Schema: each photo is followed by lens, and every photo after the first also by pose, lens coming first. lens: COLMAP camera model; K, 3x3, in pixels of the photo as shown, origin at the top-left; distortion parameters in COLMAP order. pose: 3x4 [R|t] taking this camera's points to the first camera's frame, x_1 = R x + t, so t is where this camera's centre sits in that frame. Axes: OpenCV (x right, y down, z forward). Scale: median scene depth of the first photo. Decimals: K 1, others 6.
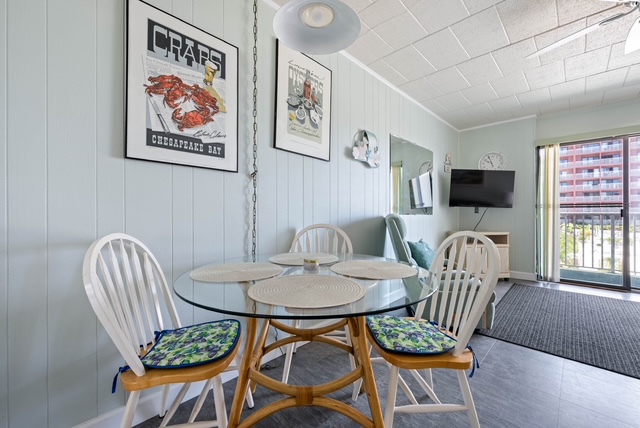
lens RADIAL K [[265.4, 0, 324.6], [0, 265.4, 212.1], [0, 0, 1]] dist [0.015490, 0.000362]
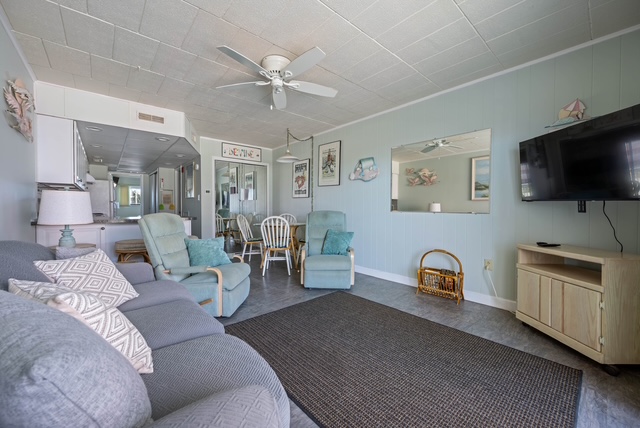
lens RADIAL K [[252.2, 0, 319.9], [0, 252.2, 211.0], [0, 0, 1]] dist [0.004571, 0.000424]
pose [[-0.086081, 0.009231, -0.996245, 2.274304], [-0.001240, 0.999955, 0.009372, -0.009410], [0.996287, 0.002042, -0.086066, 1.171570]]
